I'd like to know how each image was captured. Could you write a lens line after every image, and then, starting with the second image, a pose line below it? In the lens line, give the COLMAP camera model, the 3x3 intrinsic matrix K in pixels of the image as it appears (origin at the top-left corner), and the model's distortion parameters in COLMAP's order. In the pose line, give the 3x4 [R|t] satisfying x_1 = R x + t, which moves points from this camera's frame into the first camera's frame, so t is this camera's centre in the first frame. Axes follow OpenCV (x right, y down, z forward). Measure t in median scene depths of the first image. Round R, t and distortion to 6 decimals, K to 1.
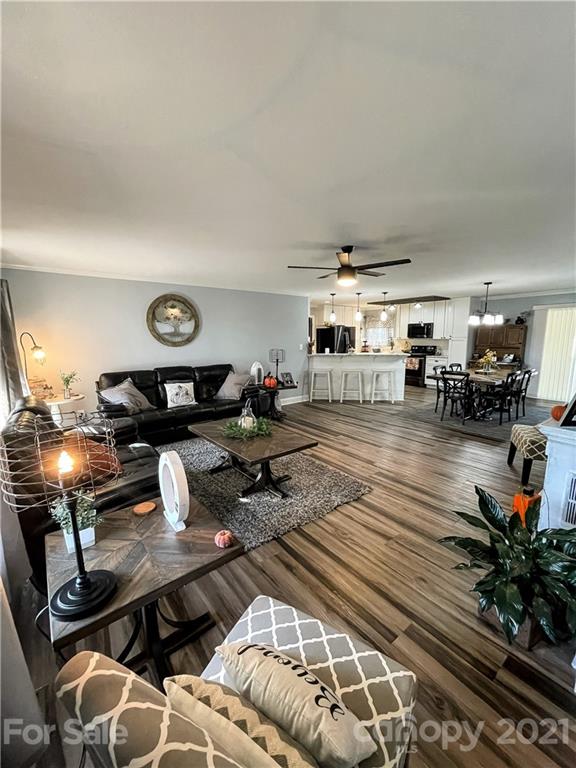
lens RADIAL K [[309.4, 0, 287.0], [0, 309.4, 387.0], [0, 0, 1]] dist [-0.003154, 0.000107]
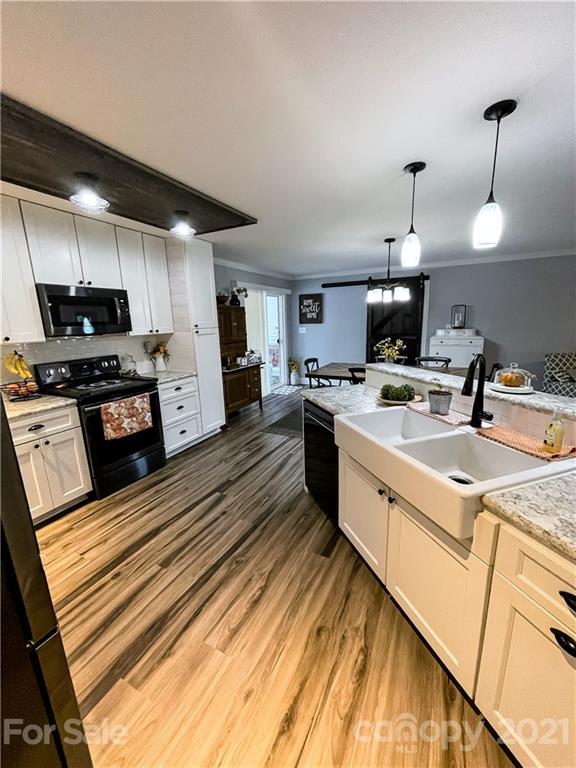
lens RADIAL K [[309.4, 0, 287.0], [0, 309.4, 387.0], [0, 0, 1]] dist [-0.003154, 0.000107]
pose [[-0.426130, -0.170040, 0.888538, 0.060106], [0.177881, 0.947254, 0.266586, -0.162521], [-0.887001, 0.271655, -0.373406, 0.990494]]
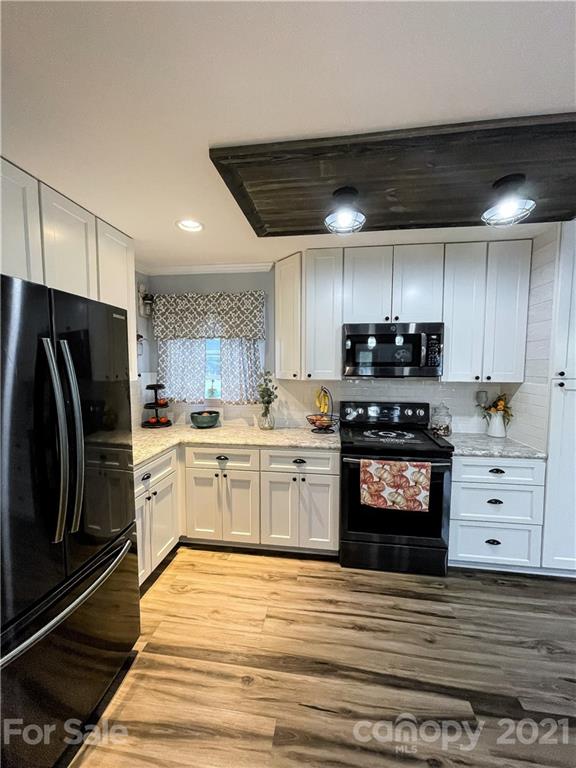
lens RADIAL K [[309.4, 0, 287.0], [0, 309.4, 387.0], [0, 0, 1]] dist [-0.003154, 0.000107]
pose [[0.717349, -0.035514, 0.695809, 0.182379], [0.098706, 0.993807, -0.051038, -0.150173], [-0.689687, 0.105293, 0.716412, 0.899750]]
